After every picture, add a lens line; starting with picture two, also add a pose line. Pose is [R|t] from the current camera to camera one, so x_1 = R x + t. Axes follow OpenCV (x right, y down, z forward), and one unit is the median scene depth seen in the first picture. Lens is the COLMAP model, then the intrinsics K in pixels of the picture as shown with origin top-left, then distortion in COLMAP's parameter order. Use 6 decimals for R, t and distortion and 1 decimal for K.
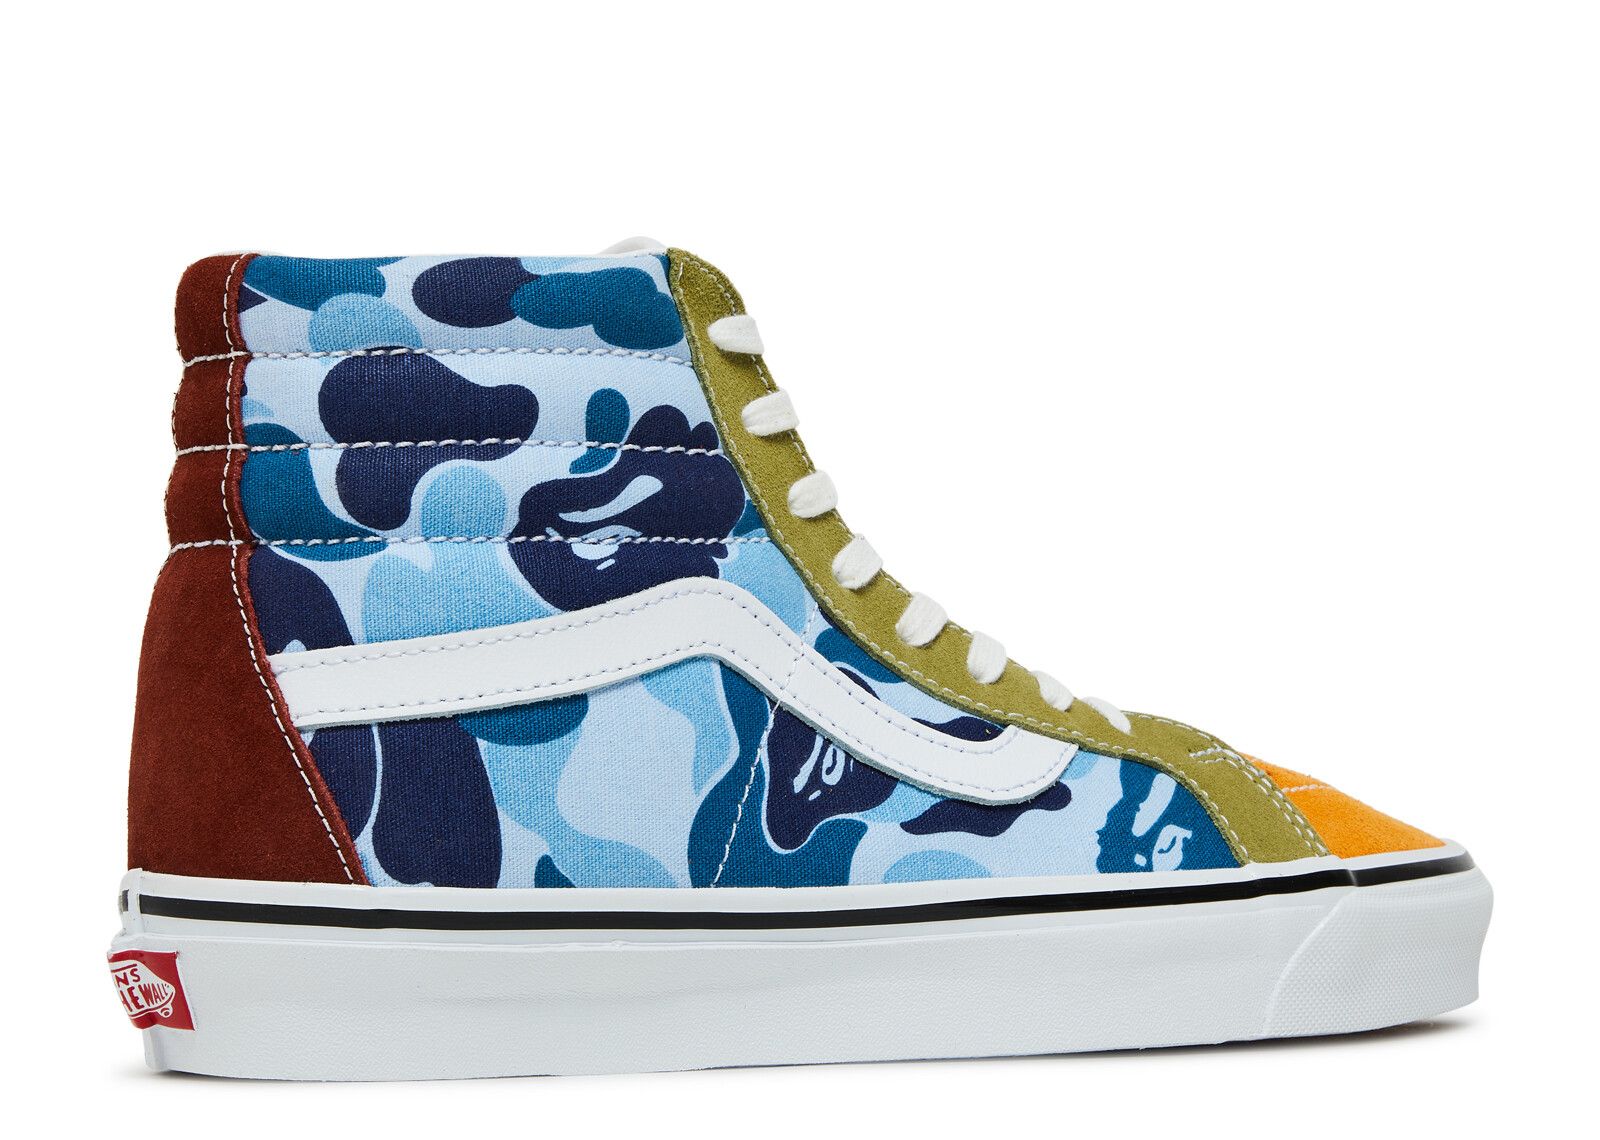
lens RADIAL K [[3941.3, 0, 800.0], [0, 3941.3, 570.0], [0, 0, 1]] dist [-0.009991, -0.054668]
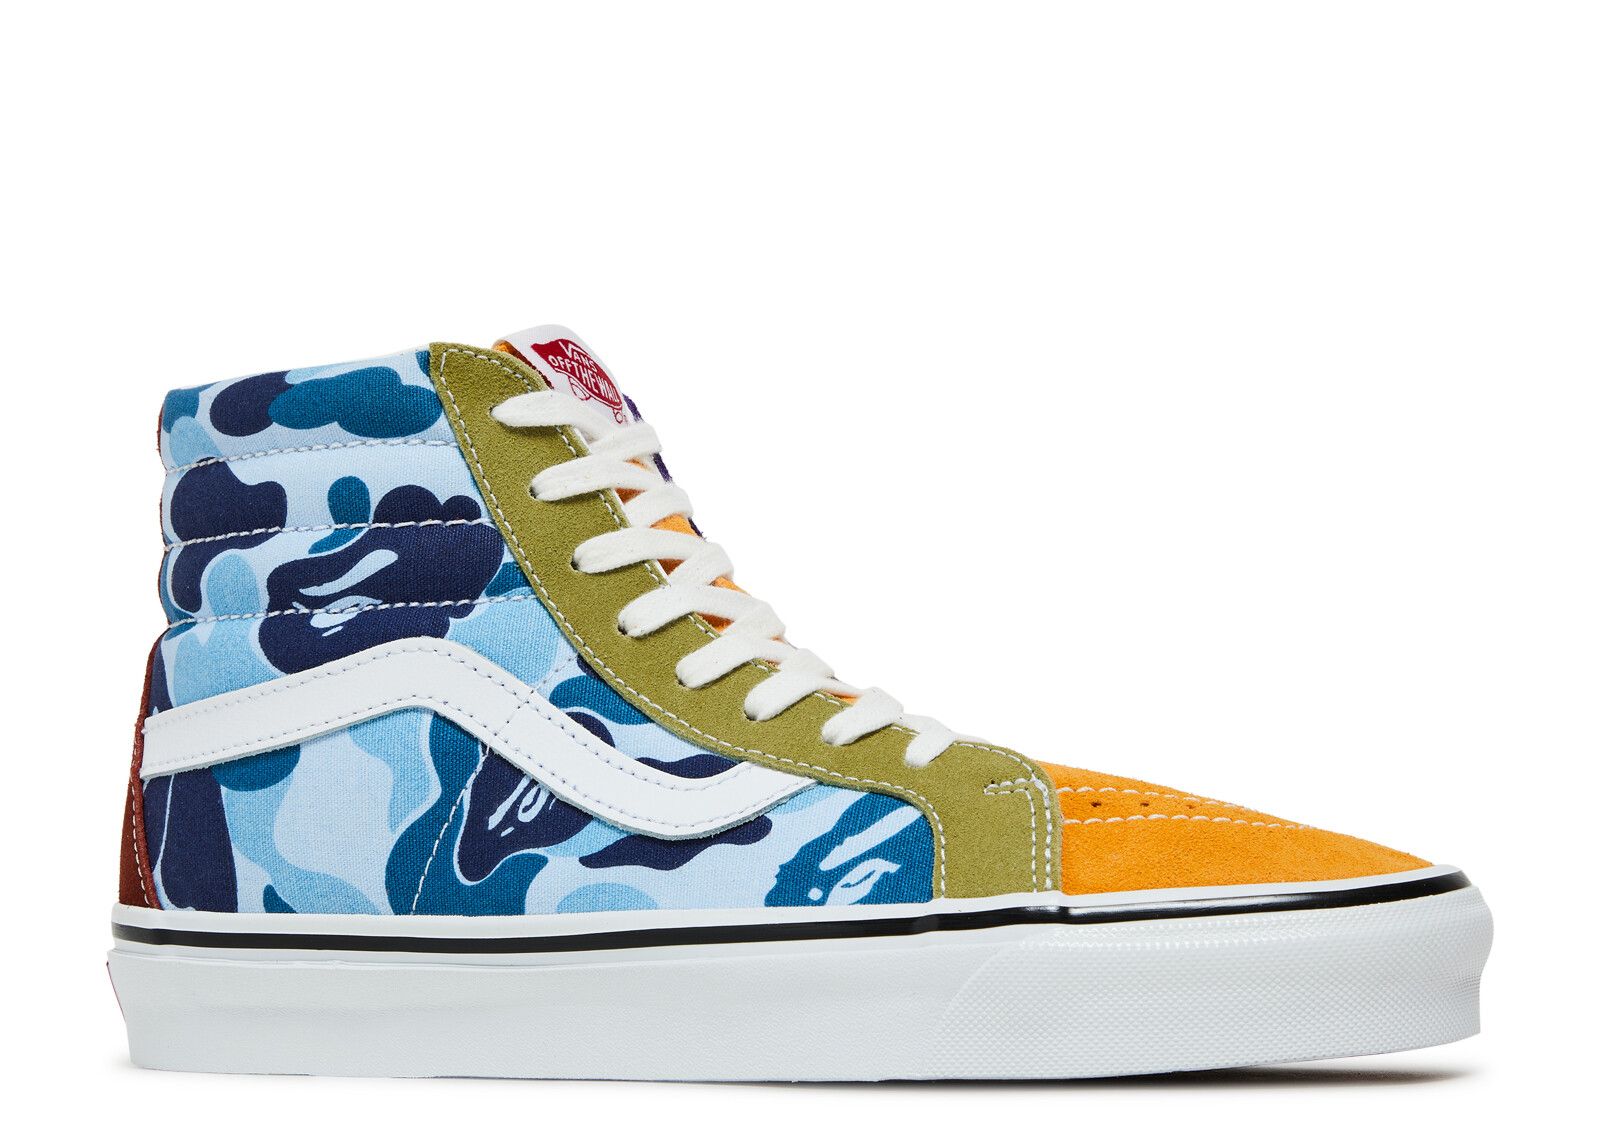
lens RADIAL K [[3941.3, 0, 800.0], [0, 3941.3, 570.0], [0, 0, 1]] dist [-0.009991, -0.054668]
pose [[0.603507, -0.054376, -0.795502, 0.934754], [0.055254, 0.998126, -0.026308, 0.018253], [0.795441, -0.028078, 0.605380, 0.411315]]
